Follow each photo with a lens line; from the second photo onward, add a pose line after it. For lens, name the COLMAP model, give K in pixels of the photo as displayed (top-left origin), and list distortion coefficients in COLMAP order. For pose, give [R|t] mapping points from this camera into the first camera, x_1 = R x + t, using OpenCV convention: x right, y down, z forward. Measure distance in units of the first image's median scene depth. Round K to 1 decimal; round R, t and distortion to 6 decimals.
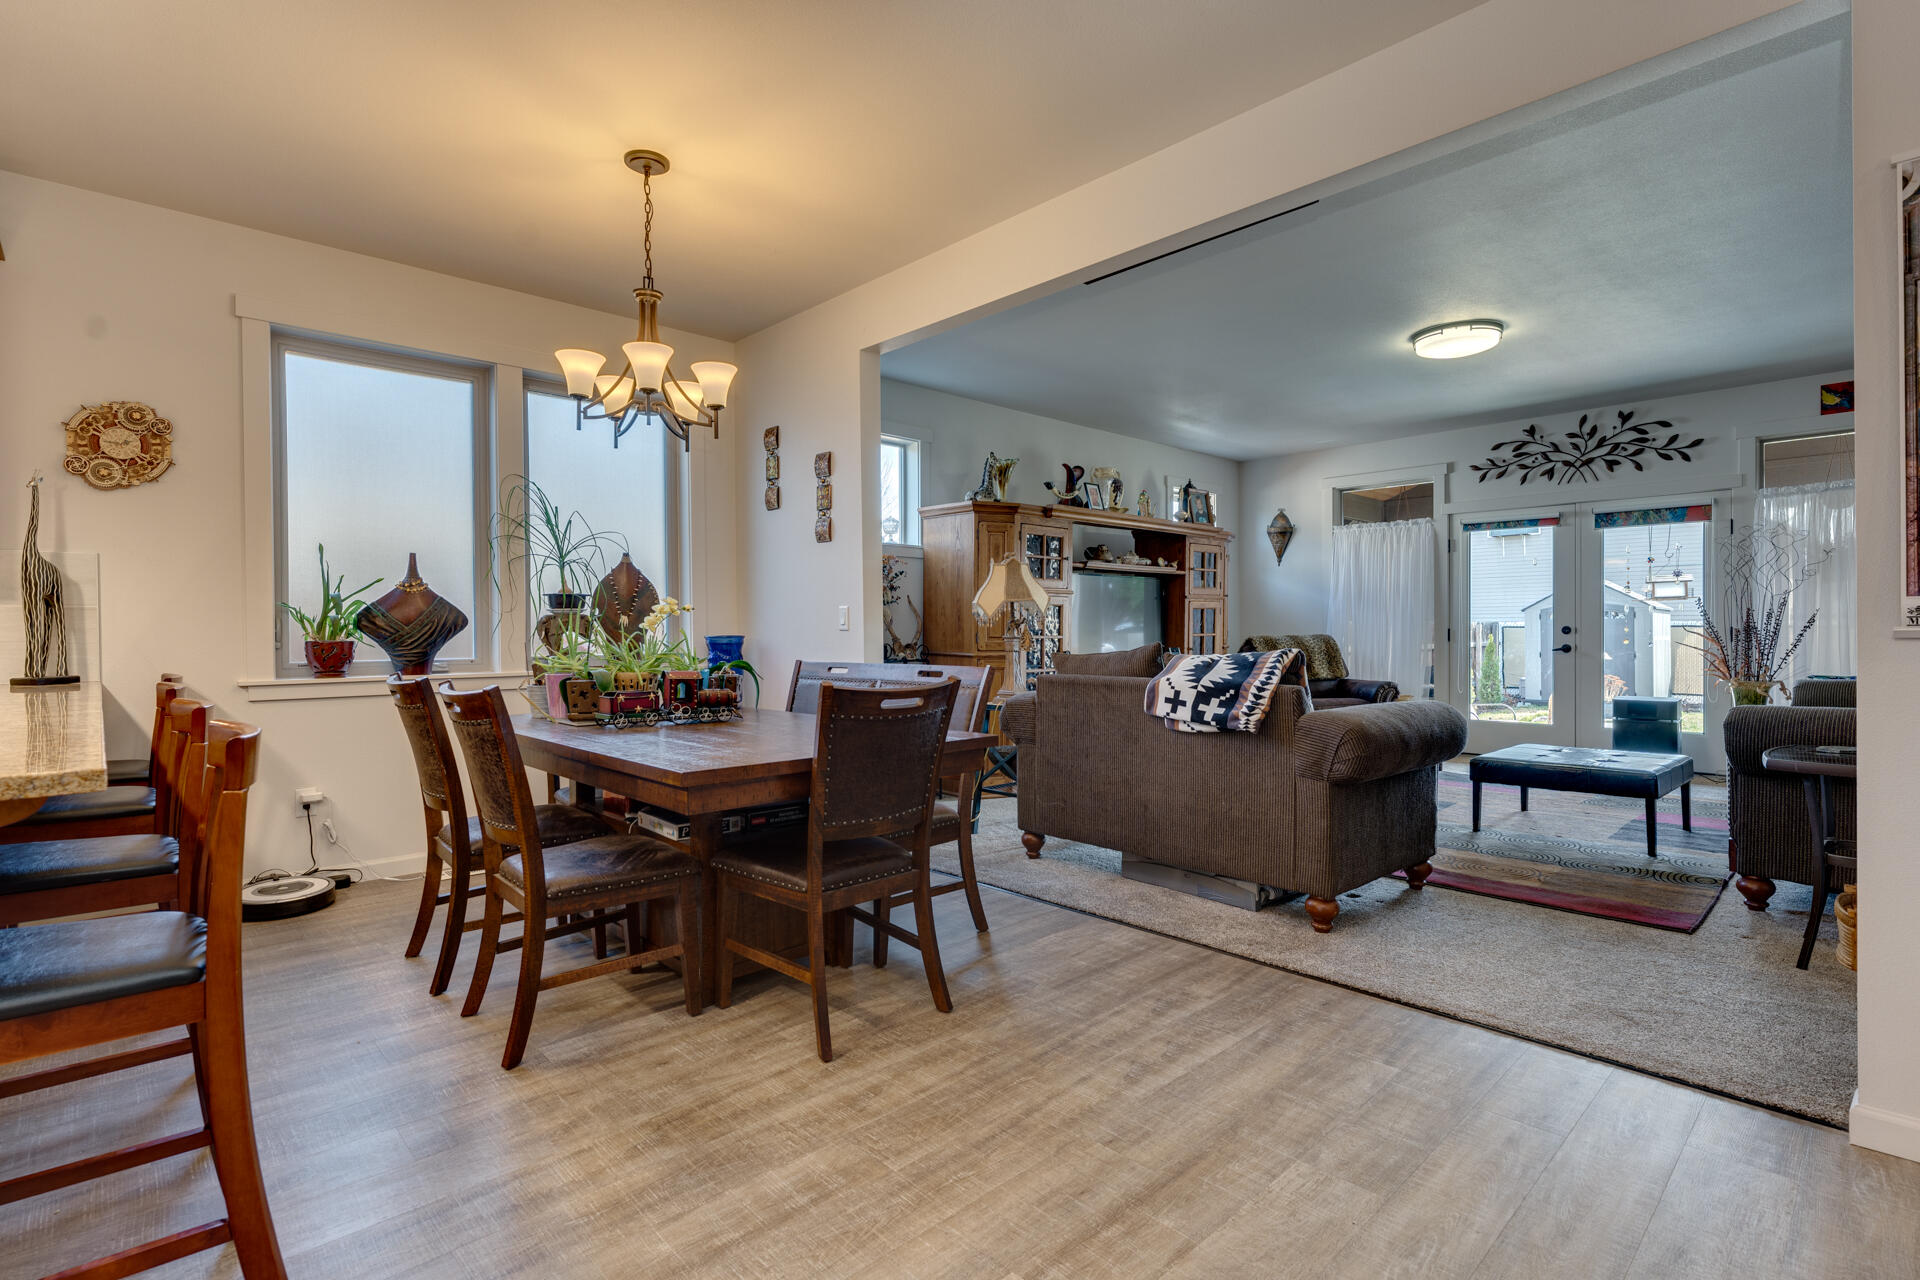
lens RADIAL K [[912.0, 0, 960.0], [0, 912.0, 640.0], [0, 0, 1]] dist [-0.002260, -0.001029]
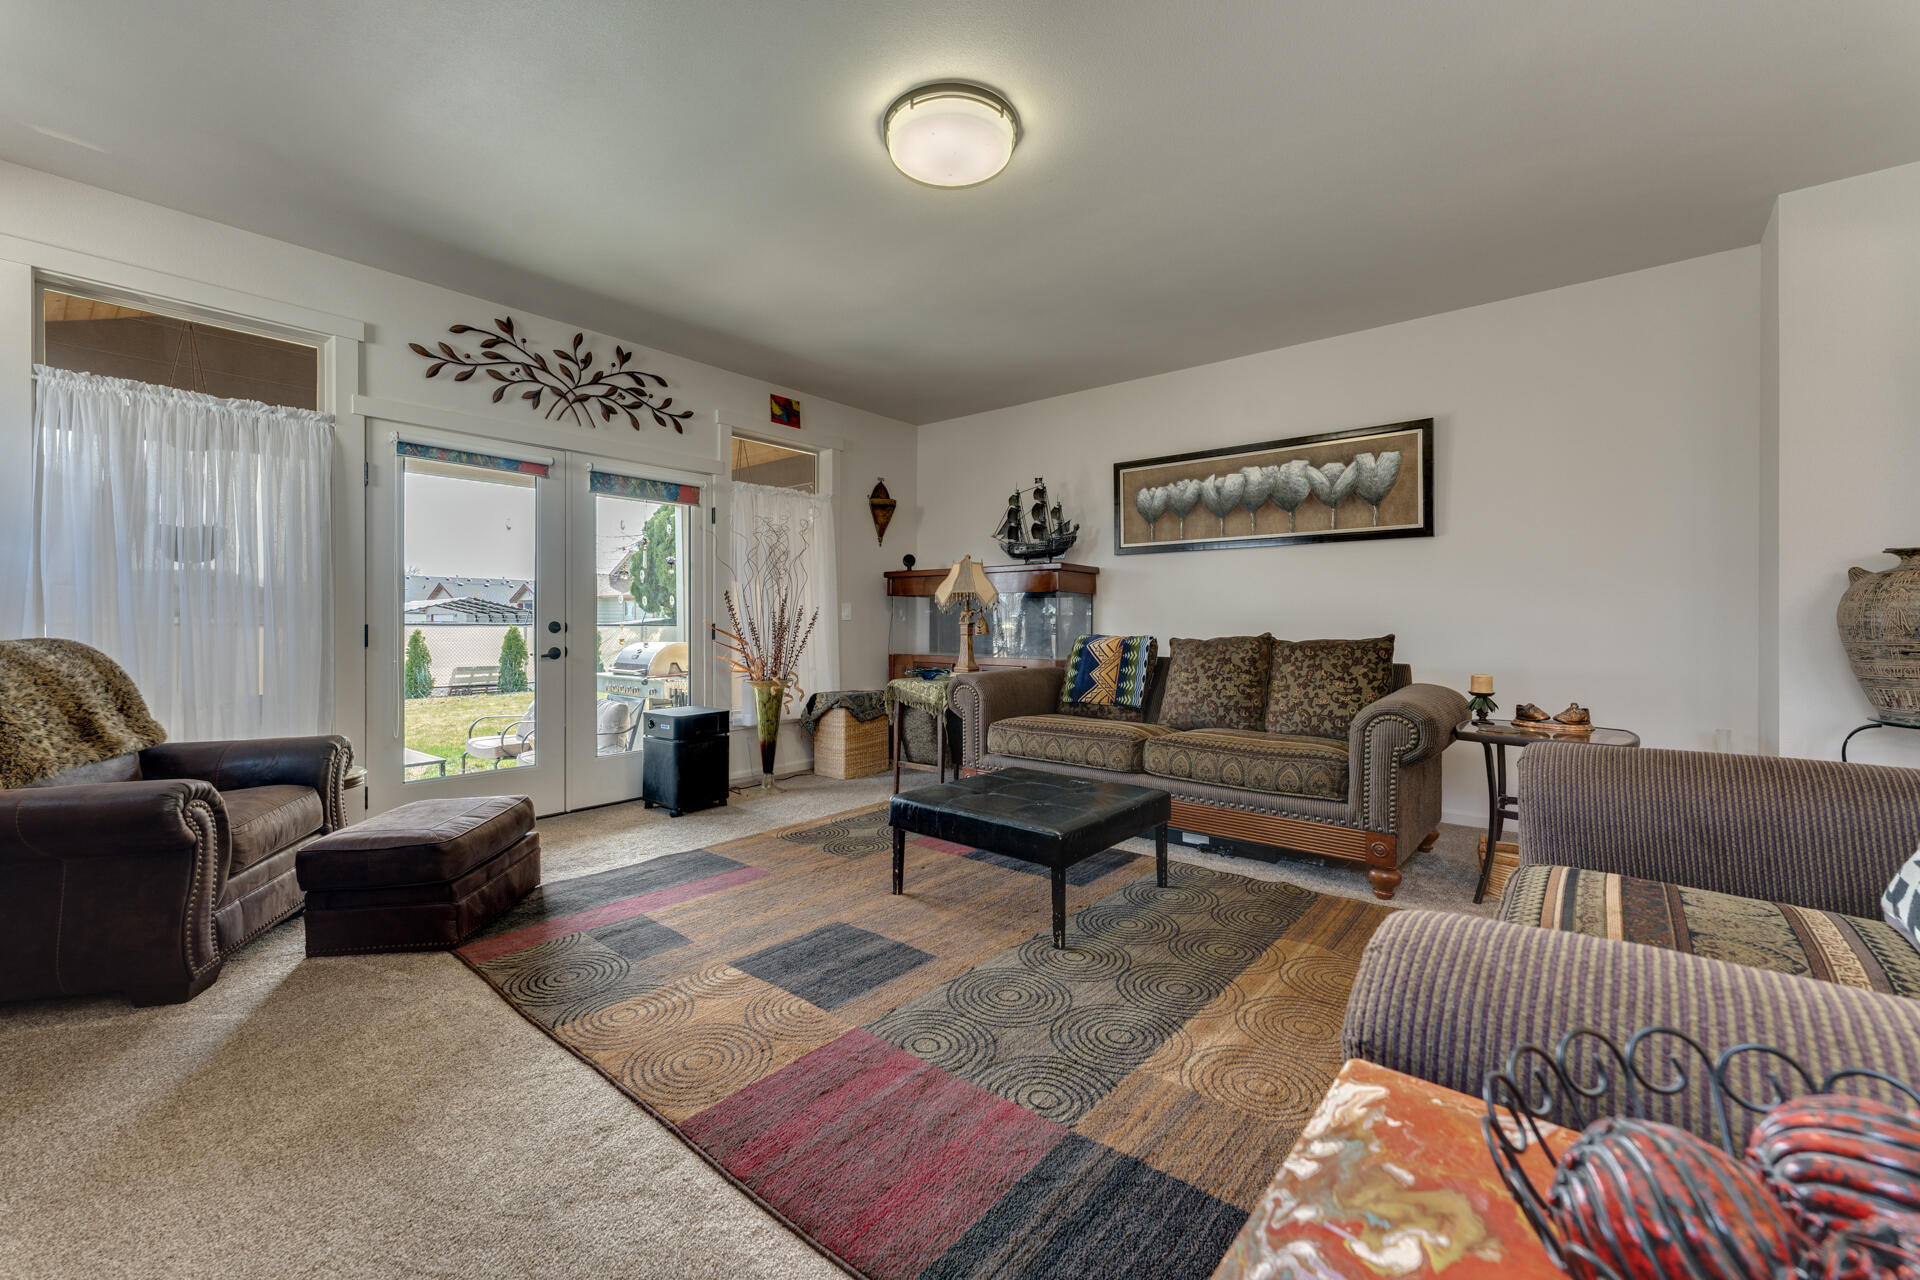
lens RADIAL K [[780.0, 0, 963.0], [0, 780.0, 624.4], [0, 0, 1]] dist [0.000377, 0.000030]
pose [[-0.137302, 0.004090, 0.990521, 0.033665], [0.013281, 0.999909, -0.002288, -0.010915], [-0.990440, 0.012841, -0.137344, 1.137803]]
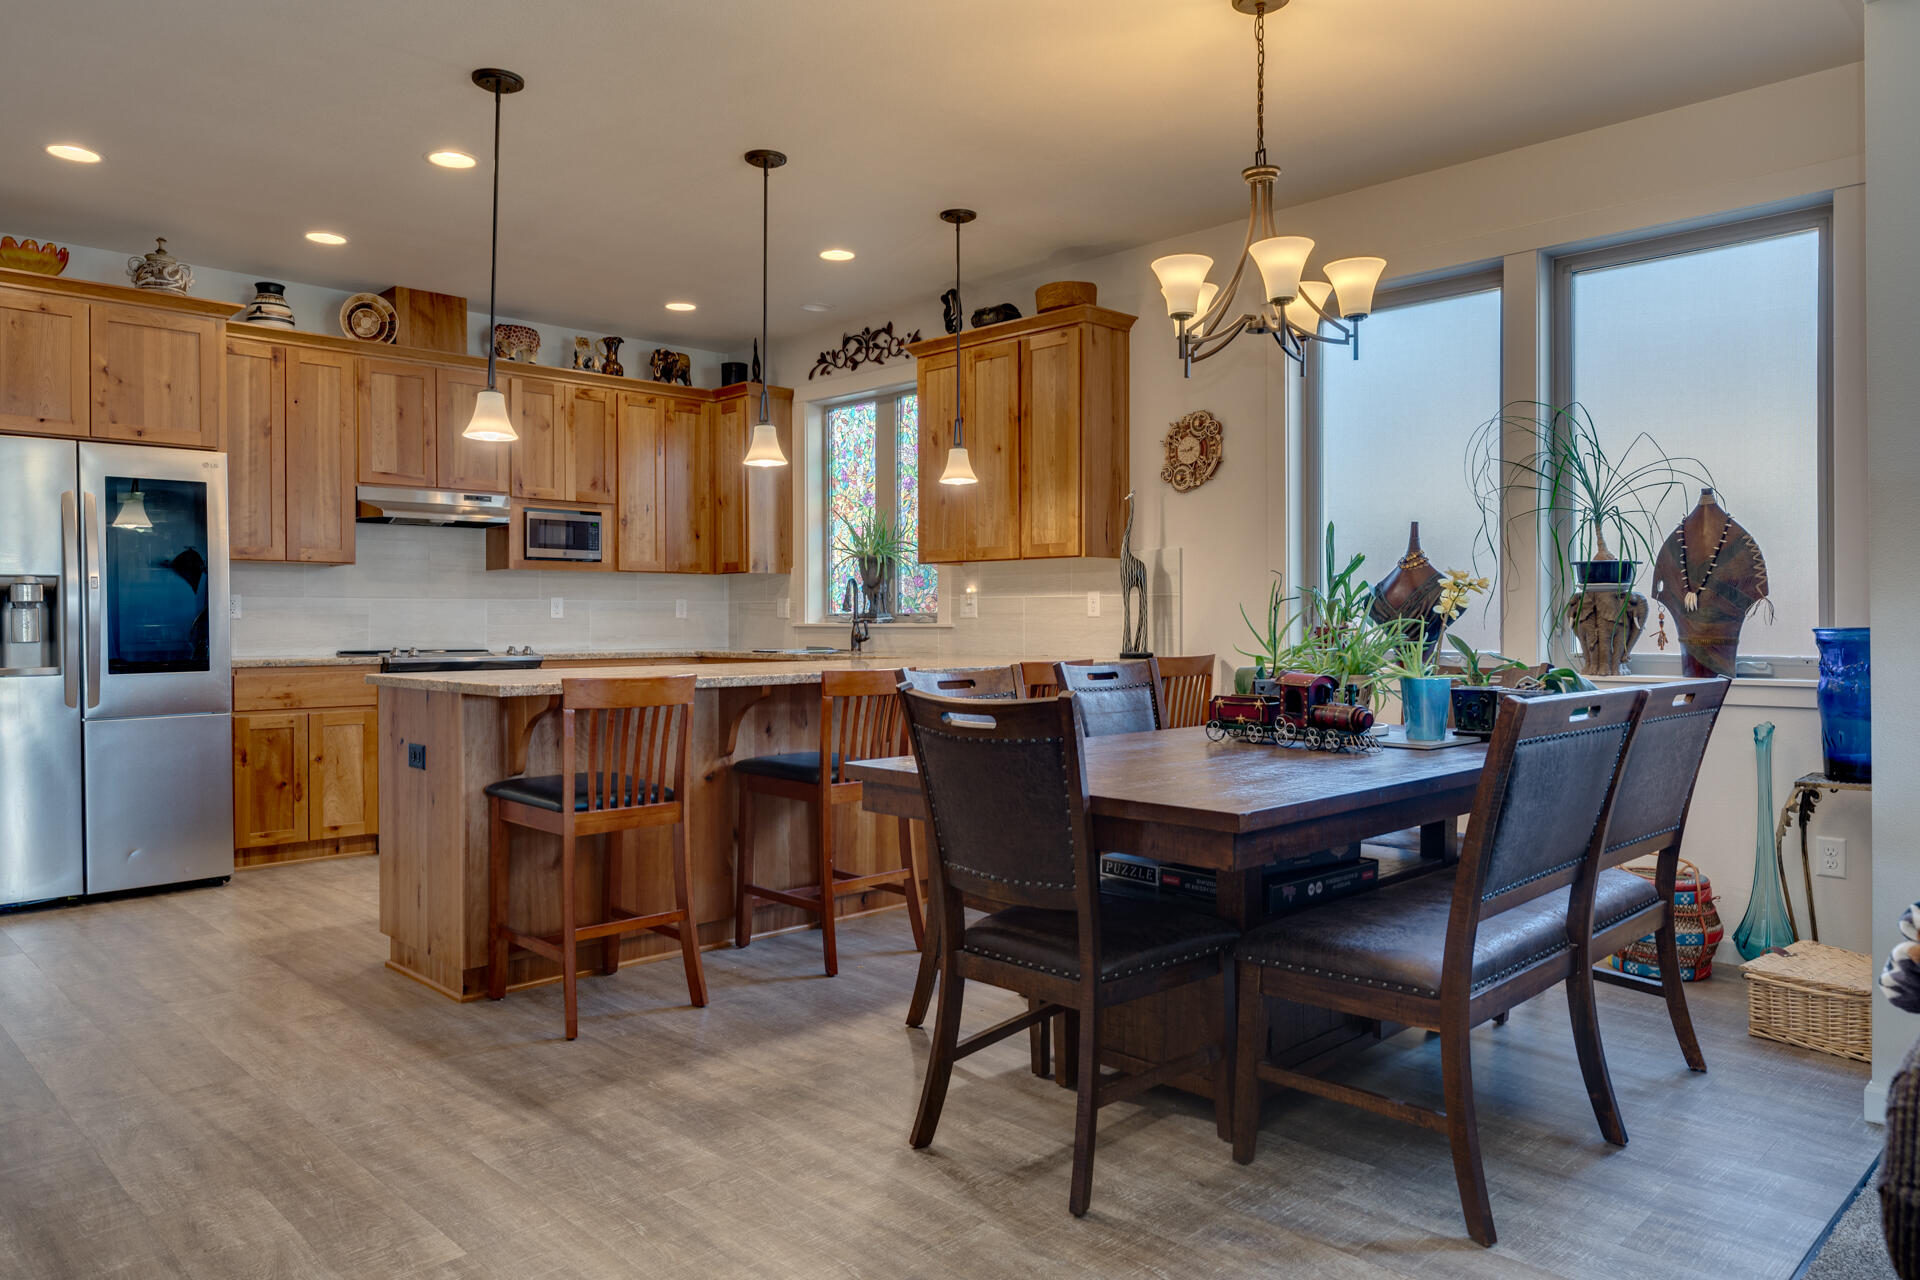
lens RADIAL K [[1277.2, 0, 960.2], [0, 1277.2, 629.0], [0, 0, 1]] dist [0.001918, -0.000074]
pose [[0.020056, 0.014499, -0.999694, 0.477612], [-0.010532, 0.999842, 0.014290, -0.009012], [0.999743, 0.010242, 0.020205, 0.487390]]
